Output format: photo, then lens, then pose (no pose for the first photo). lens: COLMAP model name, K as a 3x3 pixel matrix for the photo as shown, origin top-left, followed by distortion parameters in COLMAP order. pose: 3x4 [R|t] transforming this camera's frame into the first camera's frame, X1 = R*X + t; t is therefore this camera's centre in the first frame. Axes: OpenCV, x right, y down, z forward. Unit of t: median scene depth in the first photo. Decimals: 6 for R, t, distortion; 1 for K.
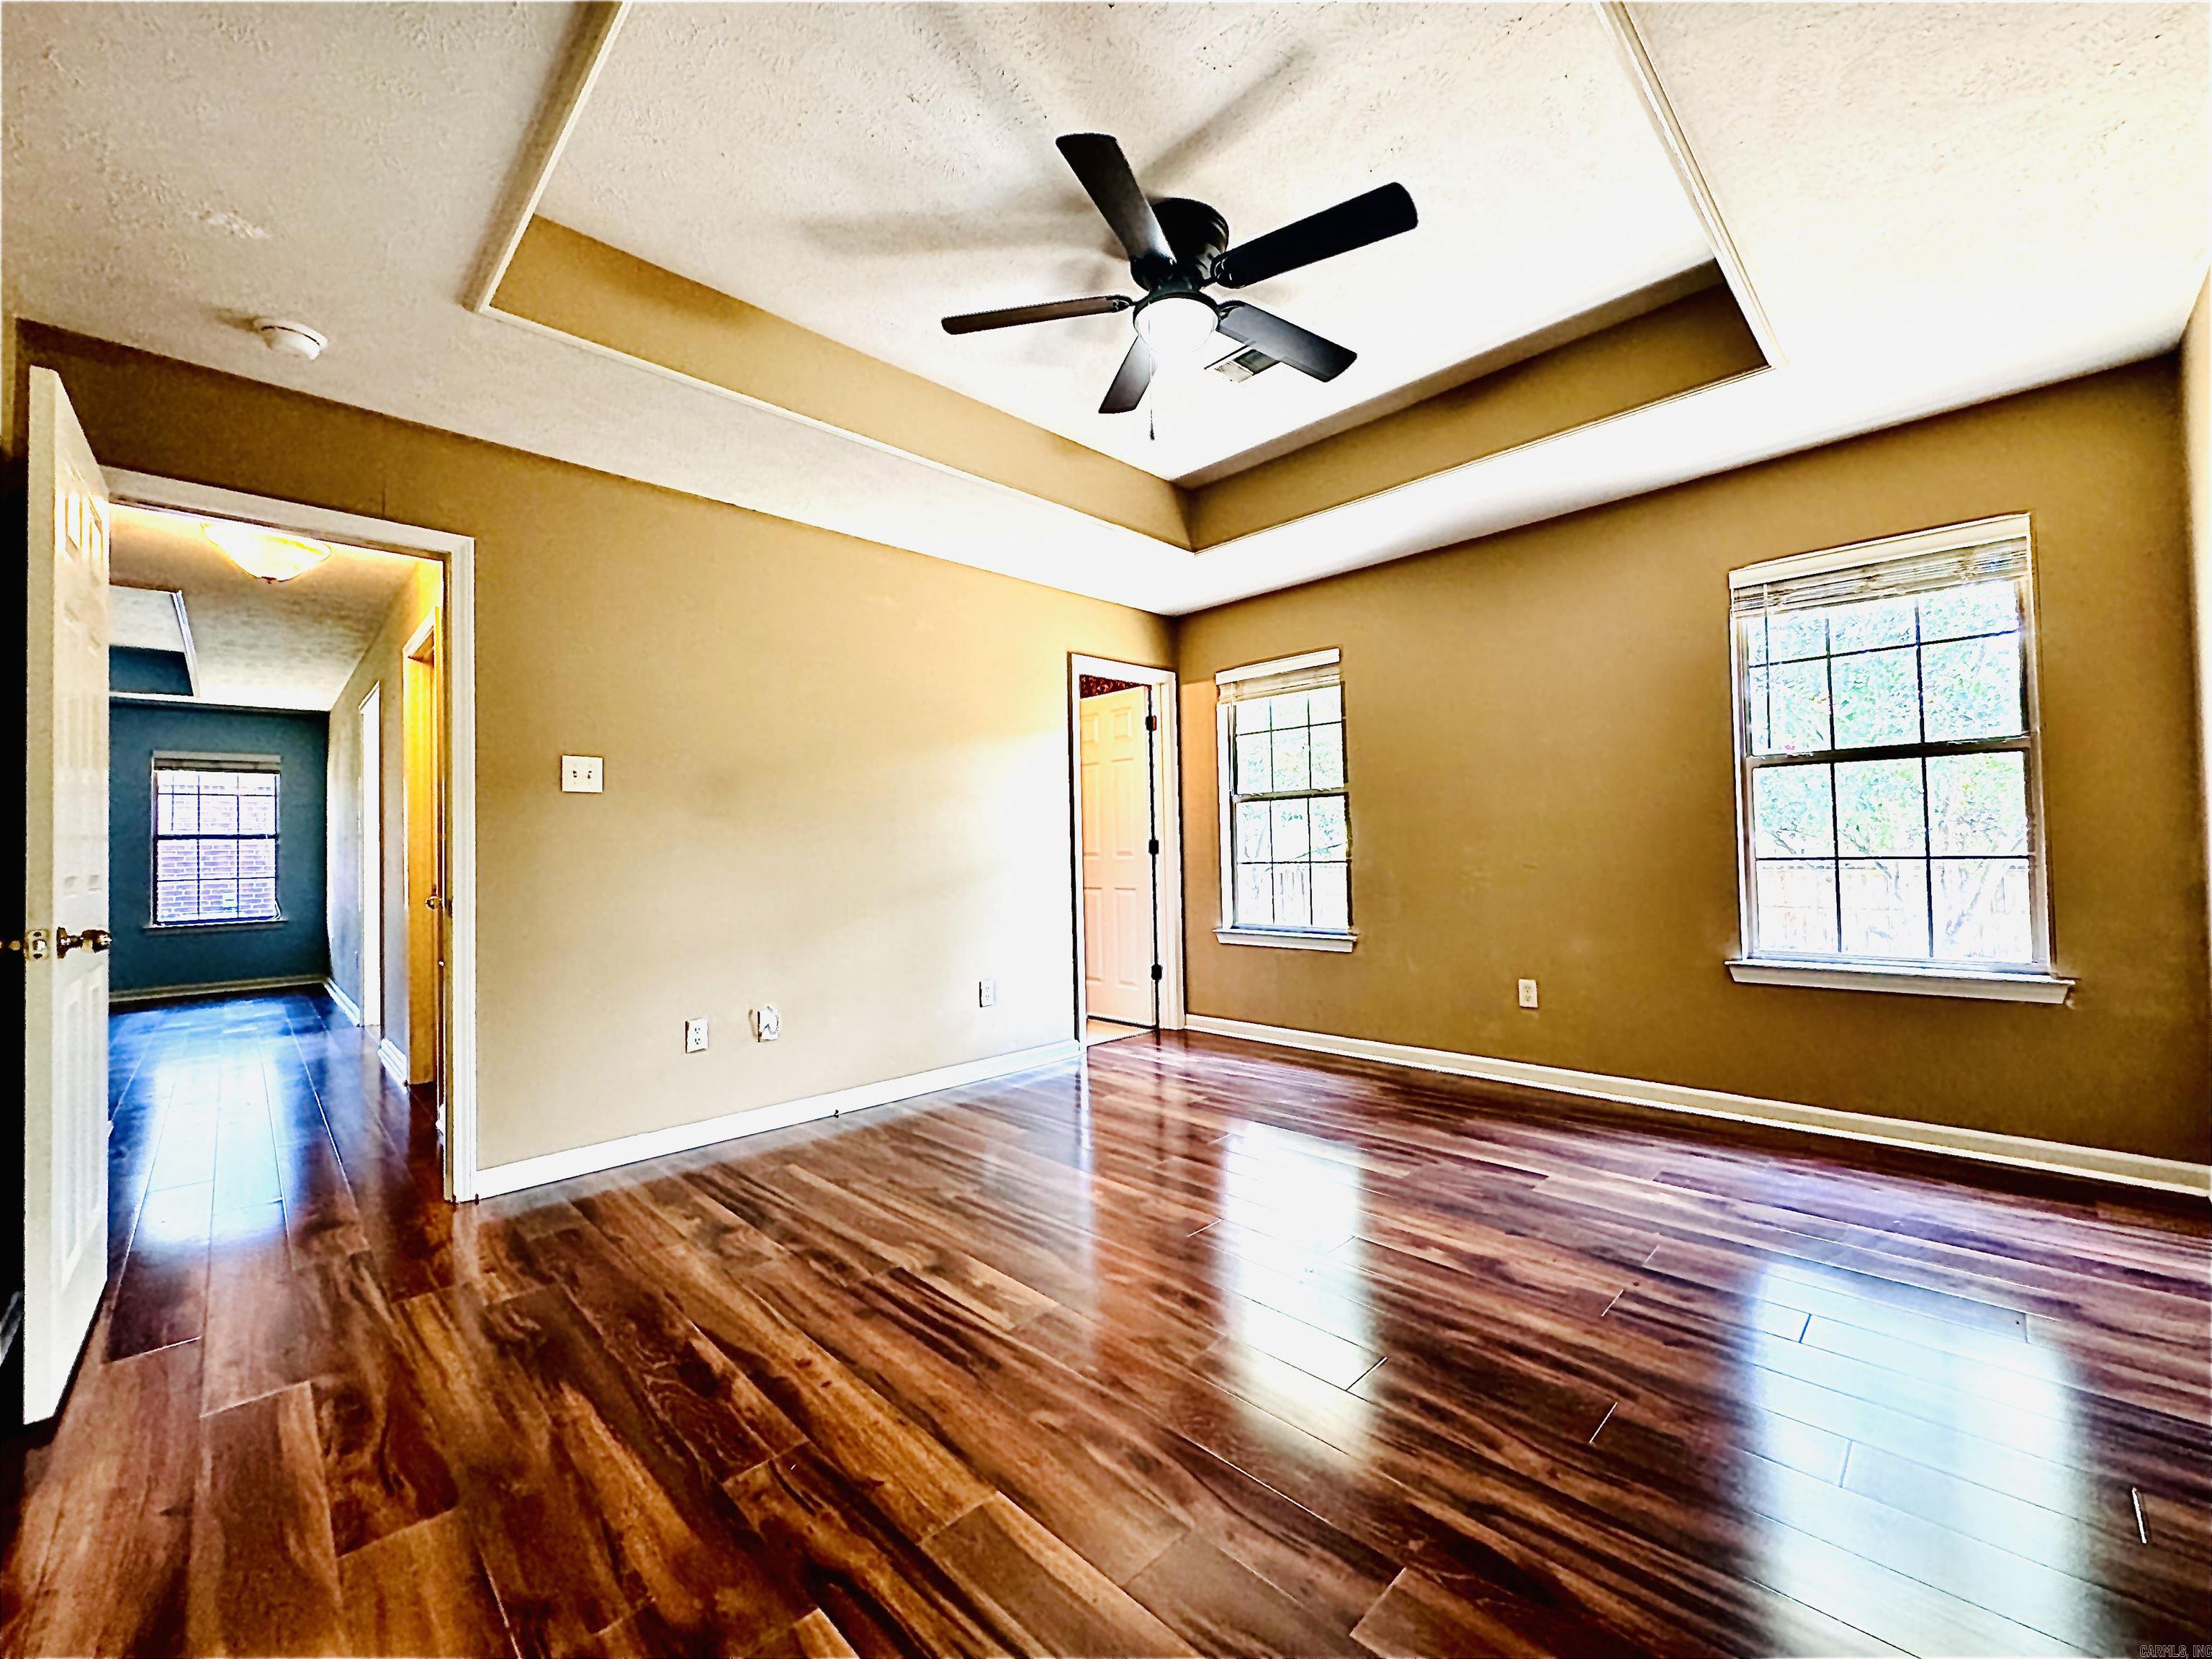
lens RADIAL K [[883.0, 0, 1101.4], [0, 883.0, 821.7], [0, 0, 1]] dist [-0.003036, 0.000414]
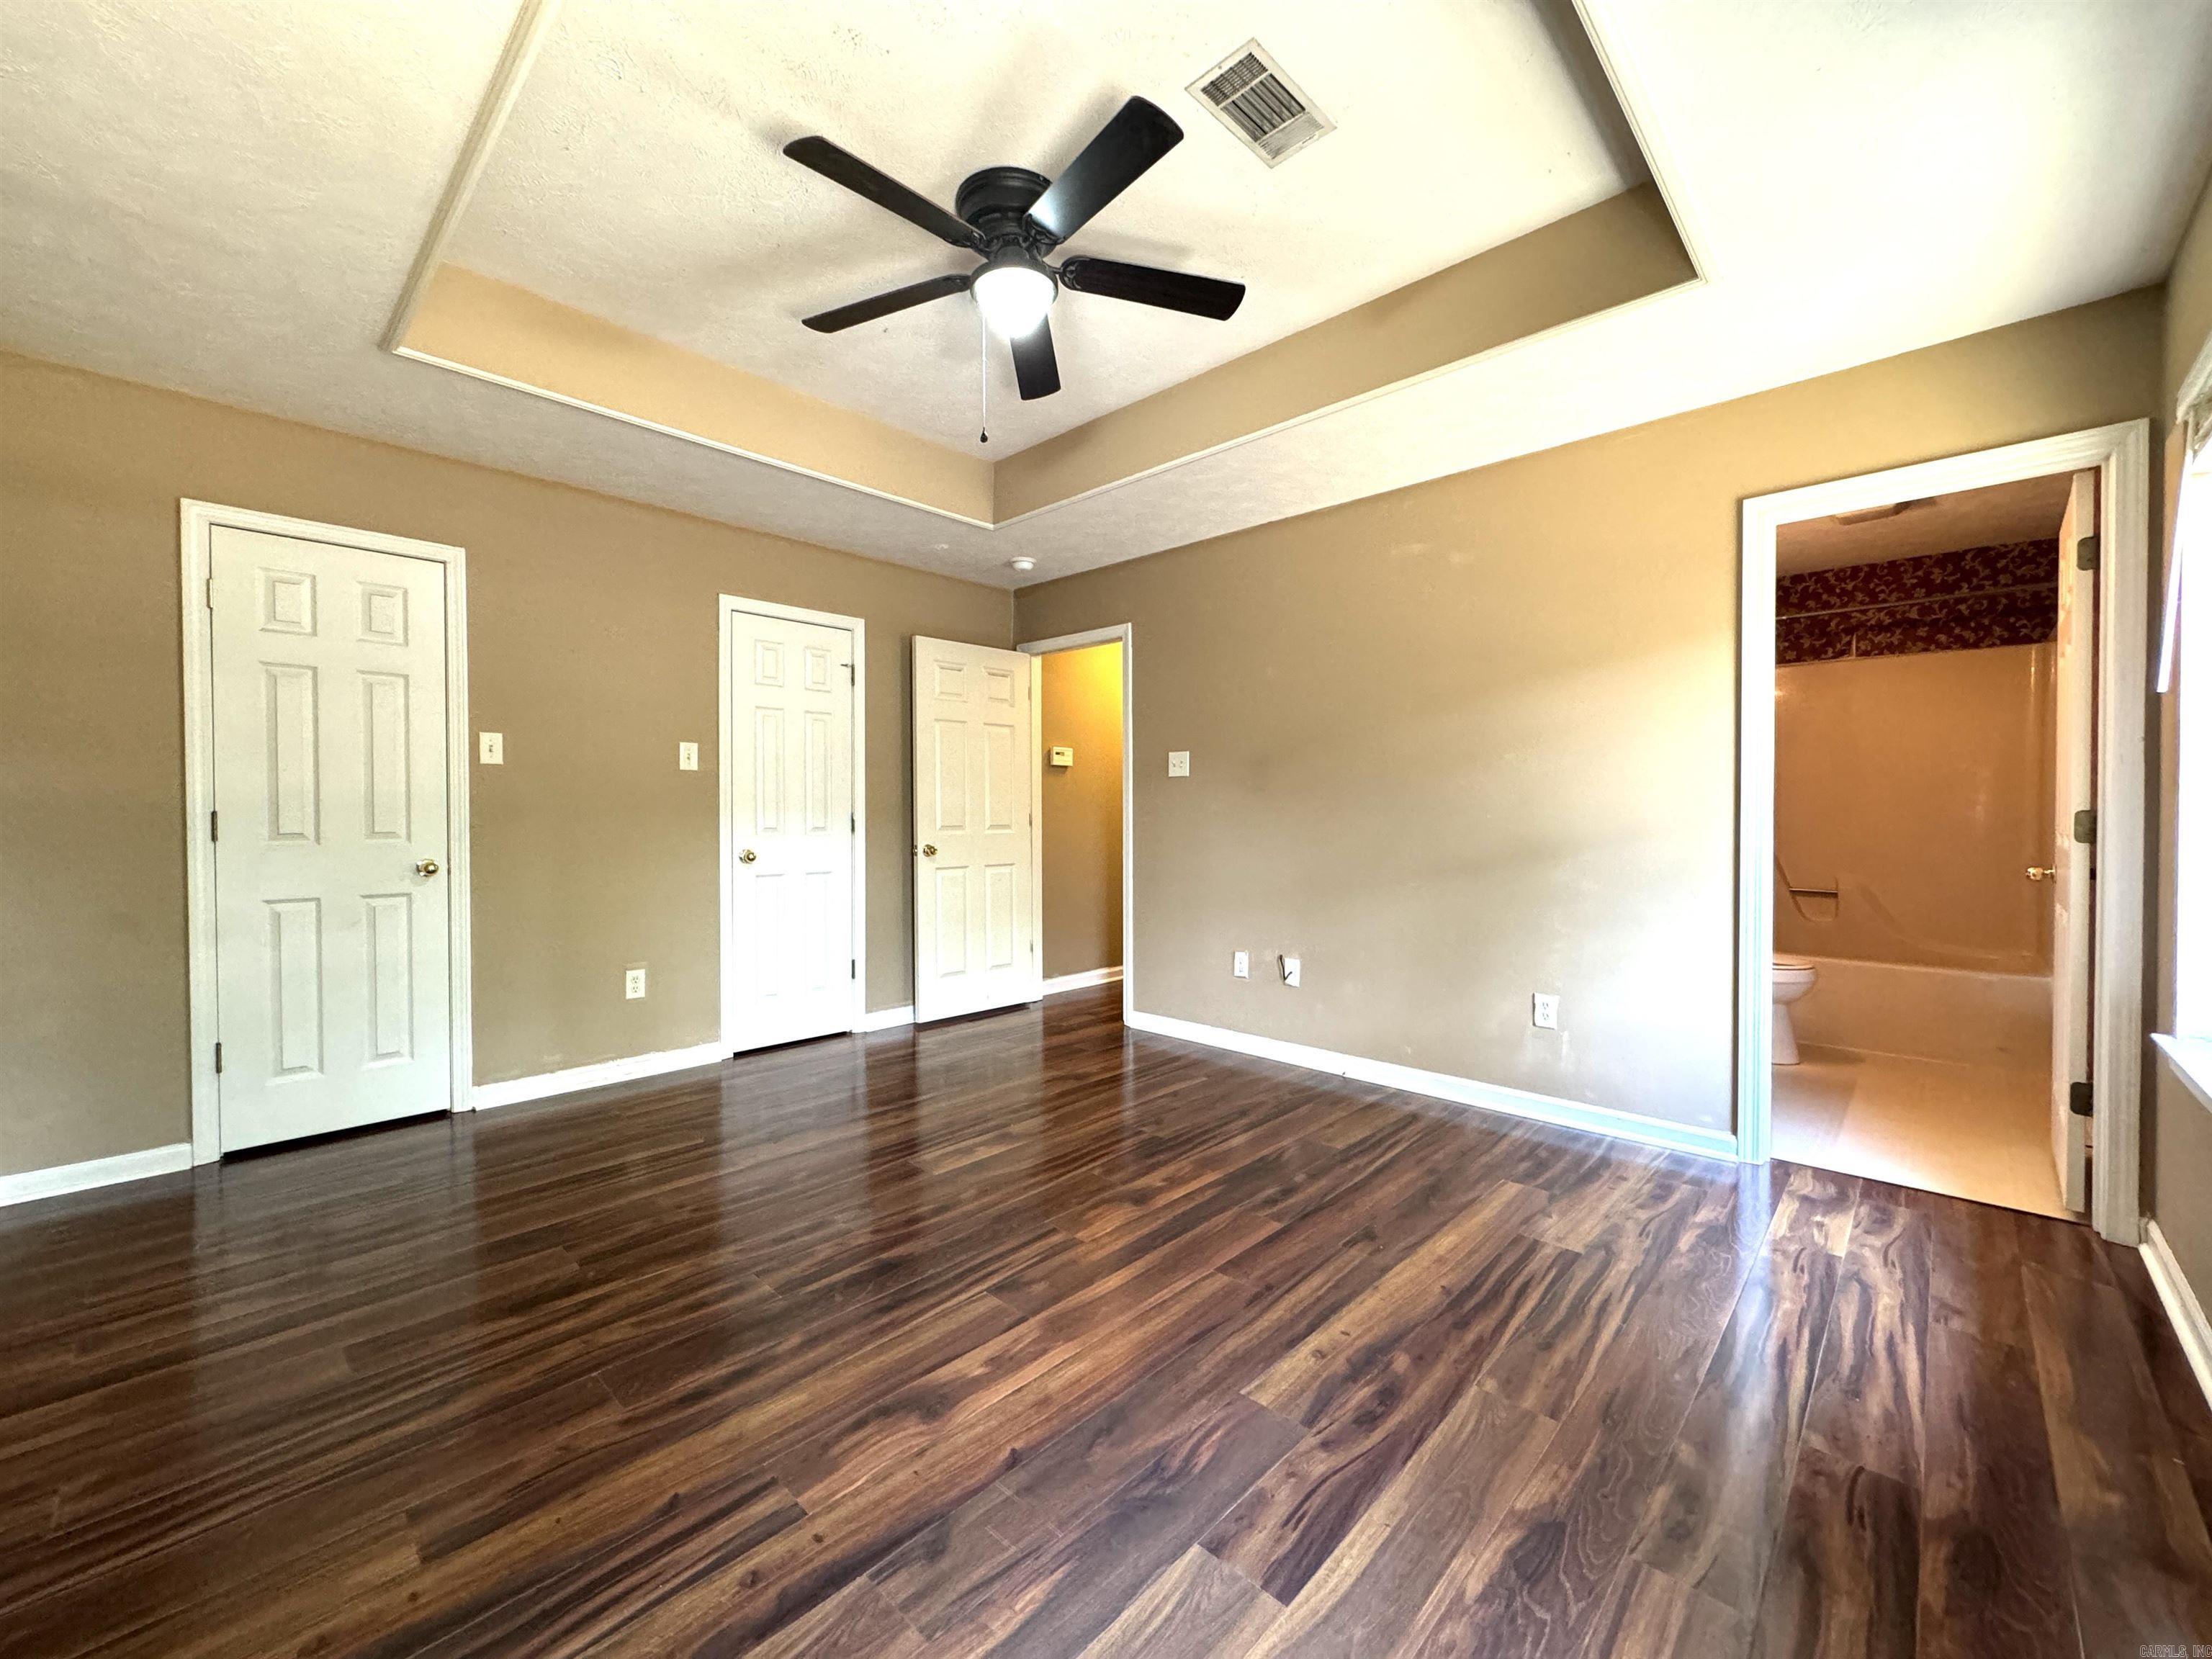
lens RADIAL K [[883.0, 0, 1110.2], [0, 883.0, 831.9], [0, 0, 1]] dist [-0.003036, 0.000414]
pose [[0.036550, 0.040081, -0.998528, 1.096049], [0.032326, 0.998625, 0.041268, -0.009077], [0.998809, -0.033786, 0.035204, 1.070041]]
